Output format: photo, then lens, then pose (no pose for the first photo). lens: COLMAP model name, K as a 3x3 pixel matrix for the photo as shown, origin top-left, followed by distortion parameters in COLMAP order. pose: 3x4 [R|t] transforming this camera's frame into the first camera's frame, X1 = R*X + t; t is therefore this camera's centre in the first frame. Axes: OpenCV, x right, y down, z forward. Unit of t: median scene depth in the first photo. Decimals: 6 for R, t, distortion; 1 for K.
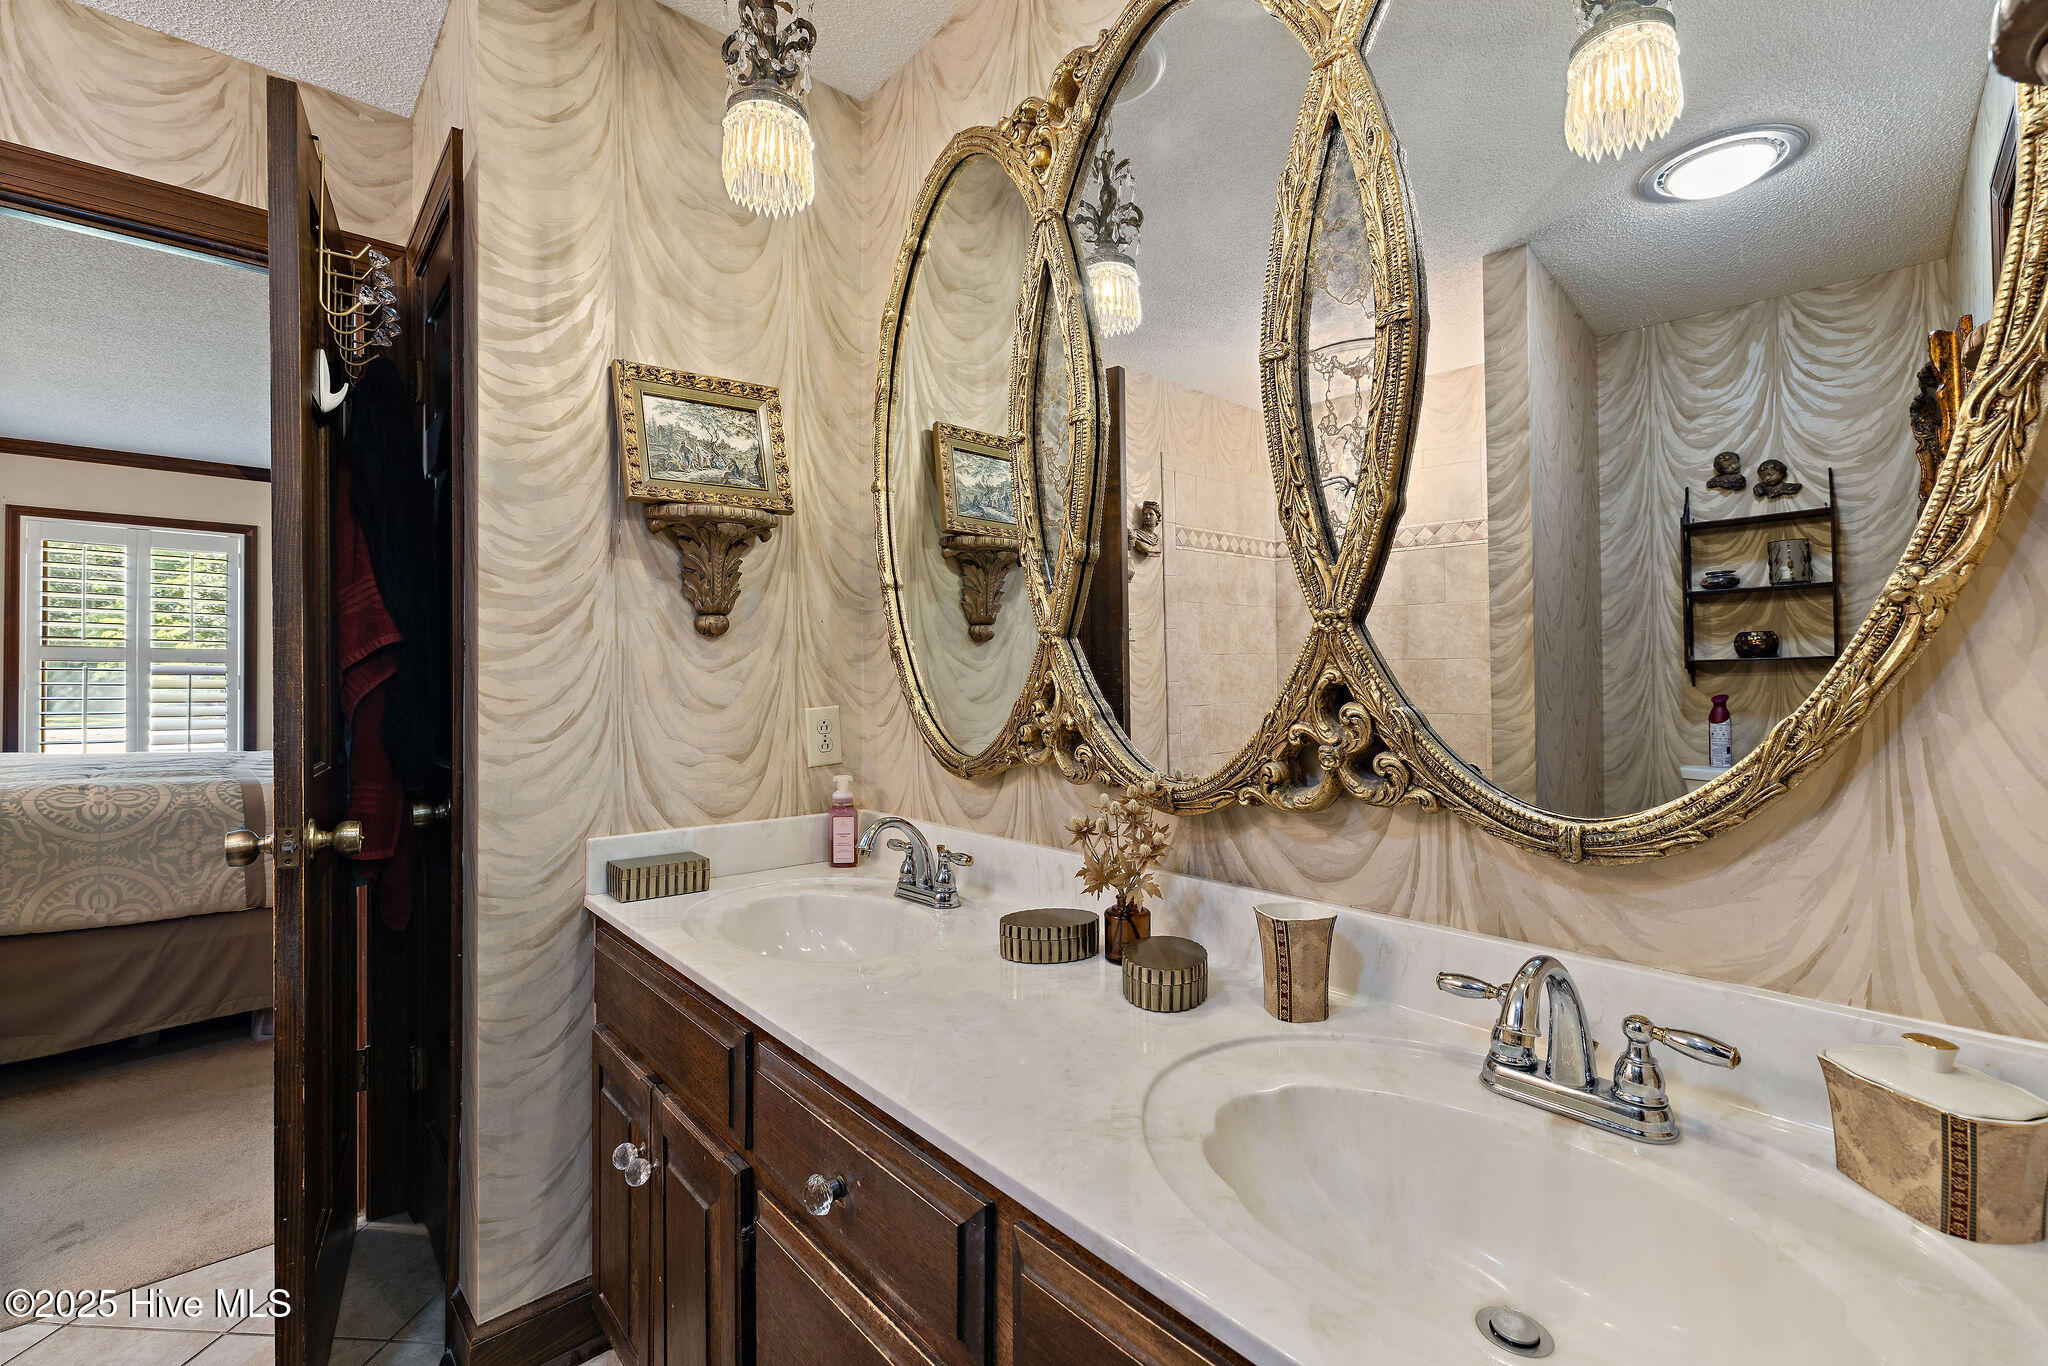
lens RADIAL K [[857.2, 0, 1028.6], [0, 857.2, 640.1], [0, 0, 1]] dist [-0.000884, -0.000325]
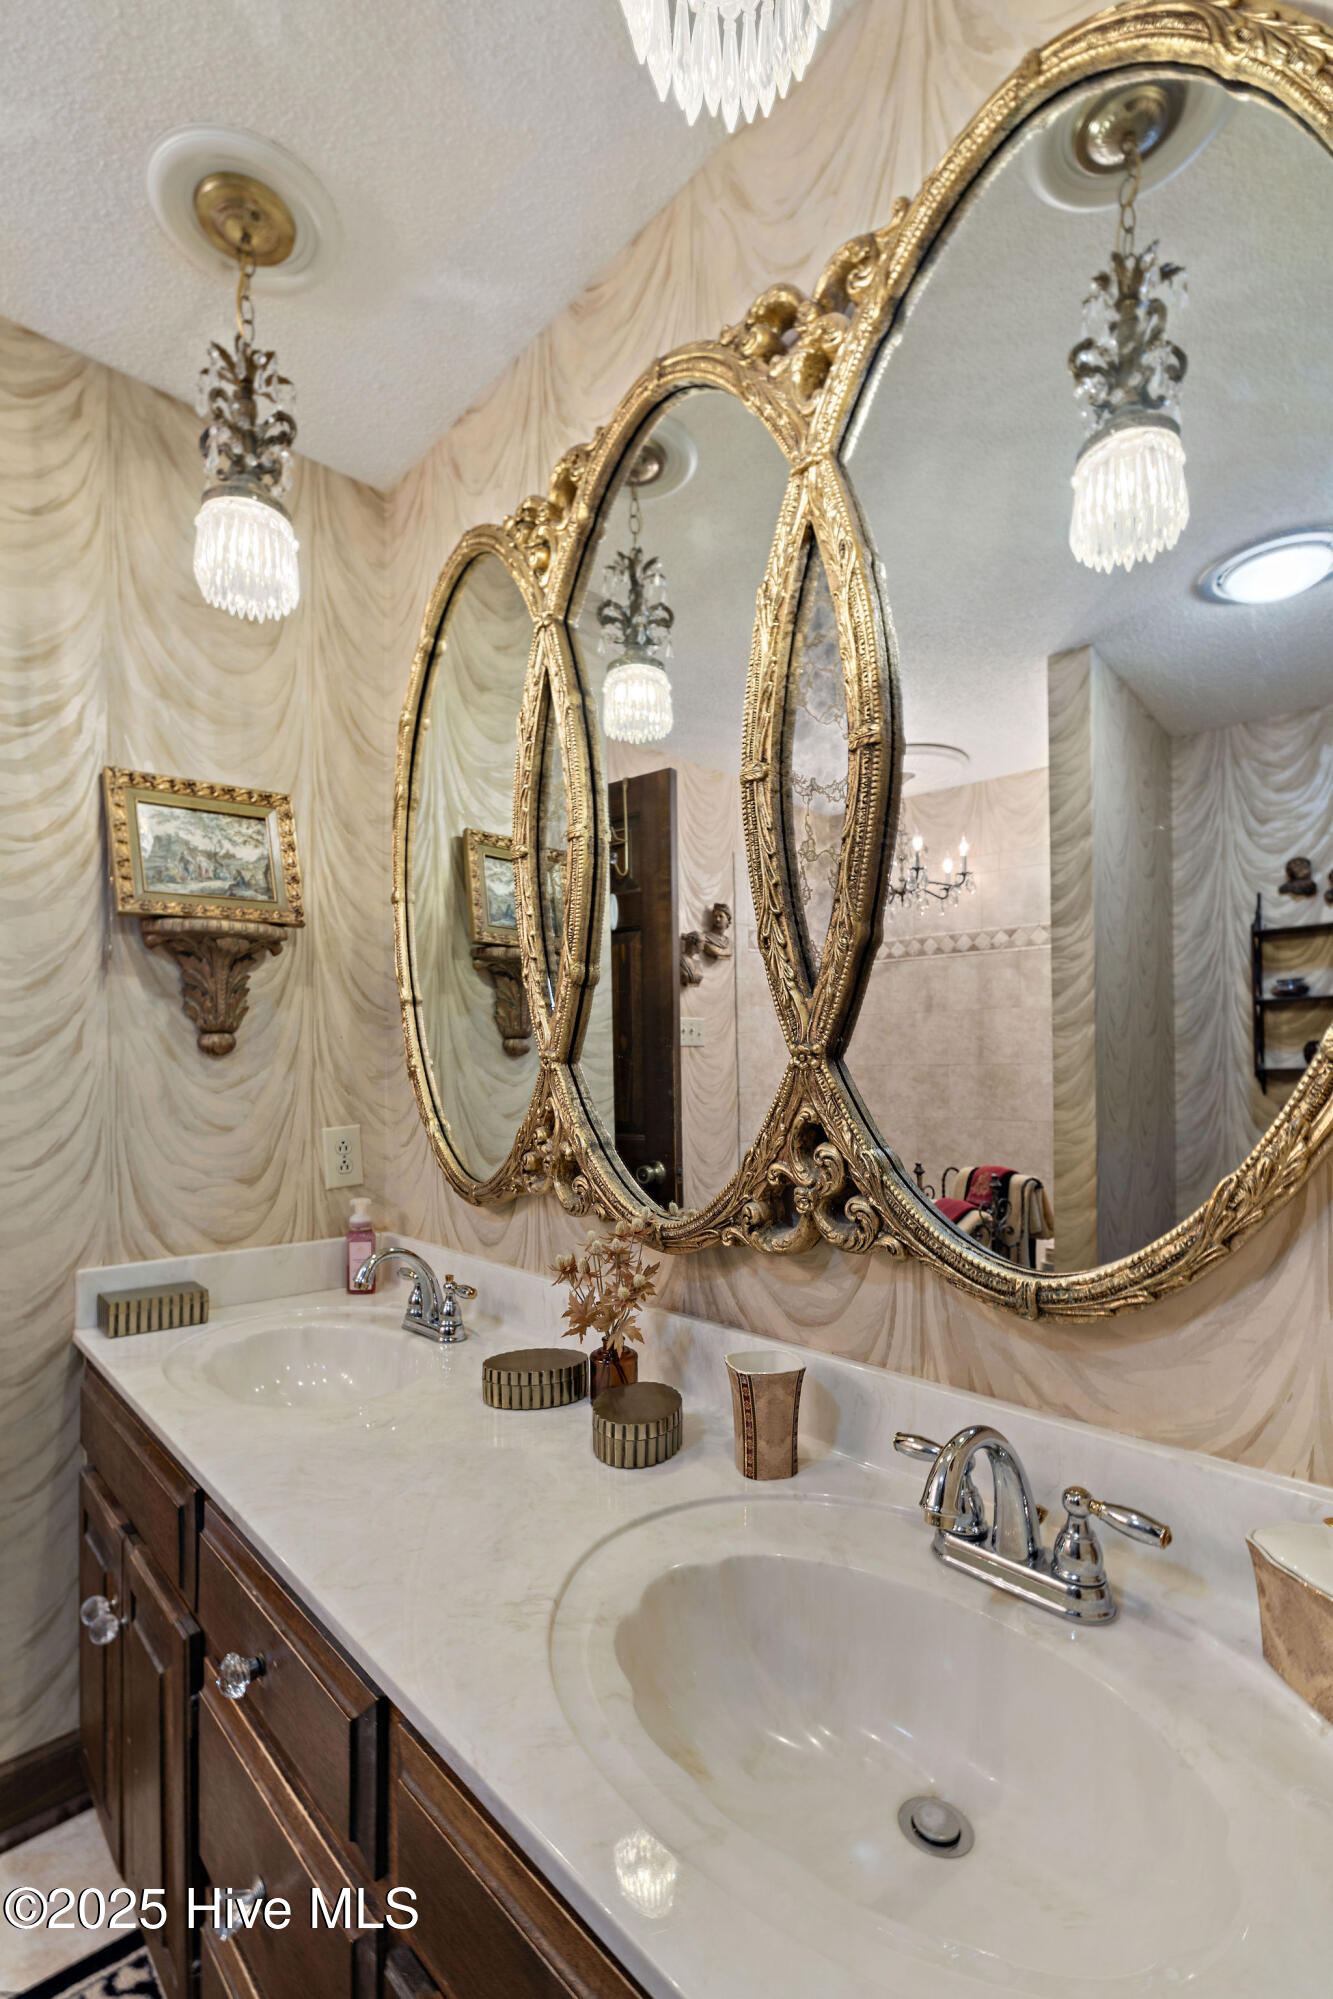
lens RADIAL K [[870.7, 0, 661.8], [0, 870.7, 1035.8], [0, 0, 1]] dist [-0.001484, 0.000771]
pose [[0.999847, 0.000562, 0.017456, 0.127010], [-0.000673, 0.999980, 0.006339, -0.037800], [-0.017452, -0.006349, 0.999828, 0.024543]]
